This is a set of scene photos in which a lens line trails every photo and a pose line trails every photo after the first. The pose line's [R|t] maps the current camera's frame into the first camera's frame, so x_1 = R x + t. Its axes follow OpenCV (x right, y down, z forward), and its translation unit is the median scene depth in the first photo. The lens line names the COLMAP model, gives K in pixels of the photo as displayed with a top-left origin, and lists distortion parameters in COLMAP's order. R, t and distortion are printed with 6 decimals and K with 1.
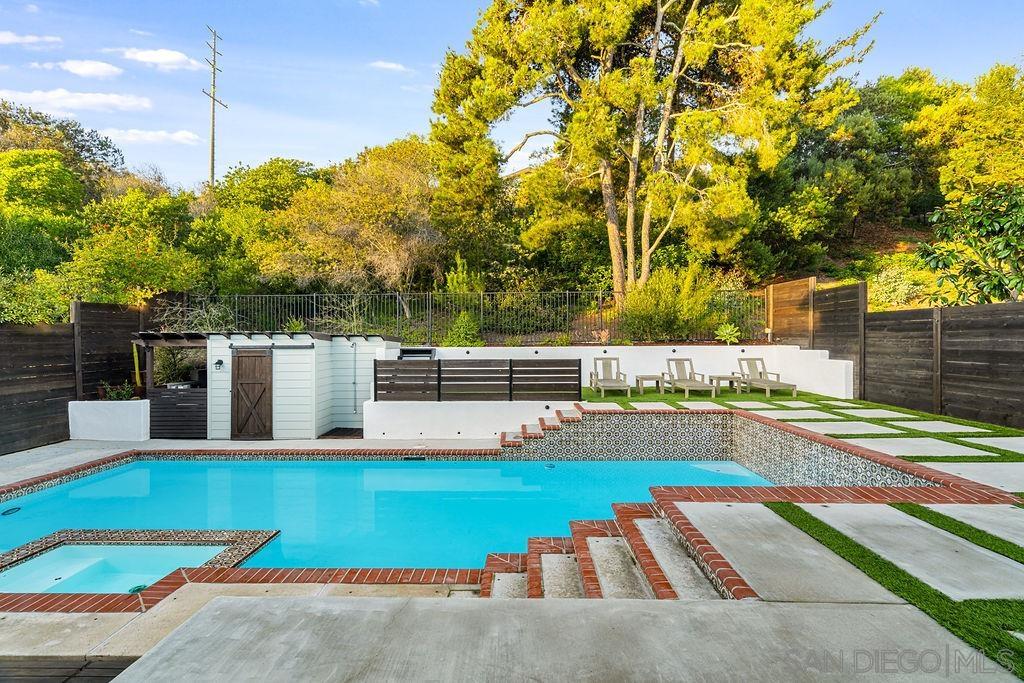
lens RADIAL K [[491.8, 0, 512.0], [0, 491.8, 341.5], [0, 0, 1]] dist [0.001543, 0.000309]
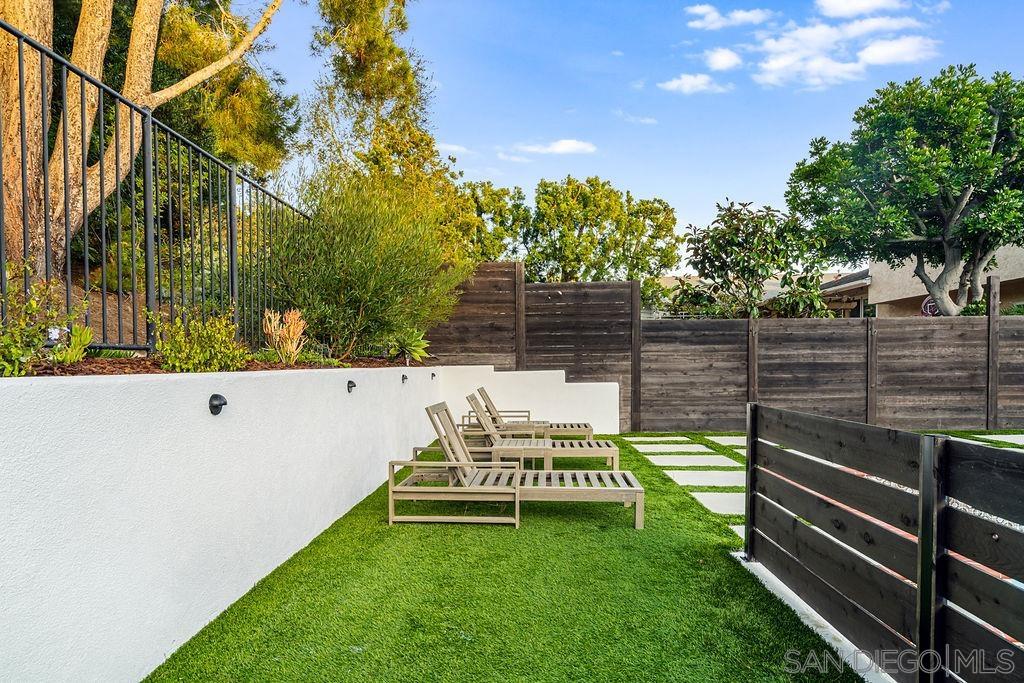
lens RADIAL K [[564.3, 0, 509.9], [0, 564.3, 382.3], [0, 0, 1]] dist [0.001698, 0.000784]
pose [[0.016439, -0.025610, 0.999537, -0.176679], [0.014523, 0.999573, 0.025373, 0.014149], [-0.999759, 0.014099, 0.016804, 1.113214]]
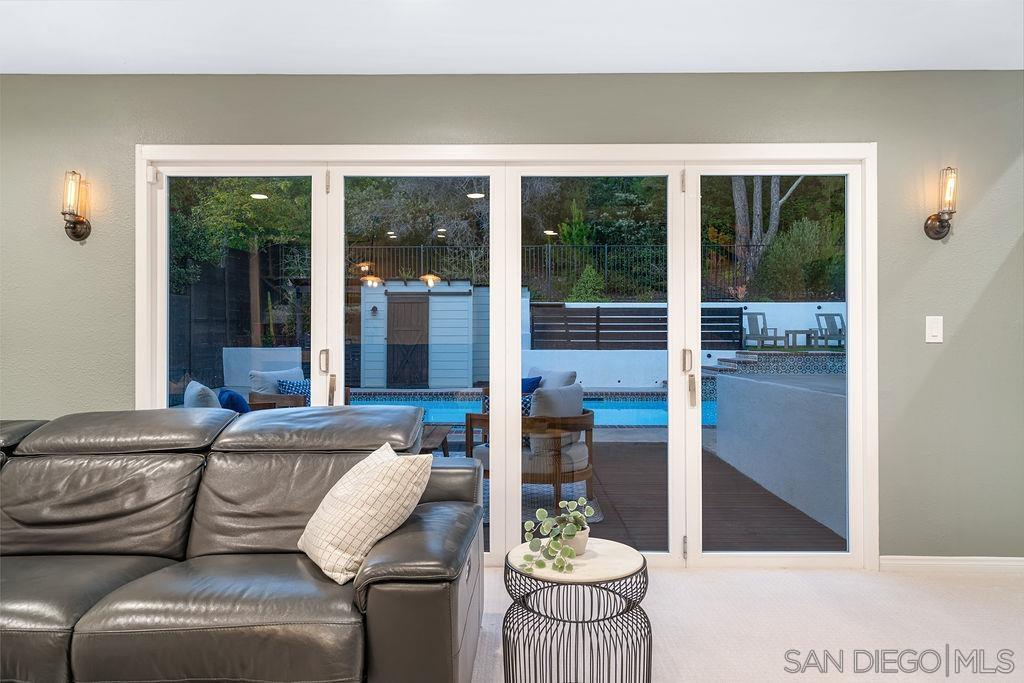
lens RADIAL K [[681.8, 0, 512.0], [0, 681.8, 335.9], [0, 0, 1]] dist [0.001266, 0.001978]
pose [[0.999922, 0.004042, 0.011803, -0.331713], [-0.004050, 0.999992, 0.000640, 0.092292], [-0.011801, -0.000688, 0.999930, -0.354401]]
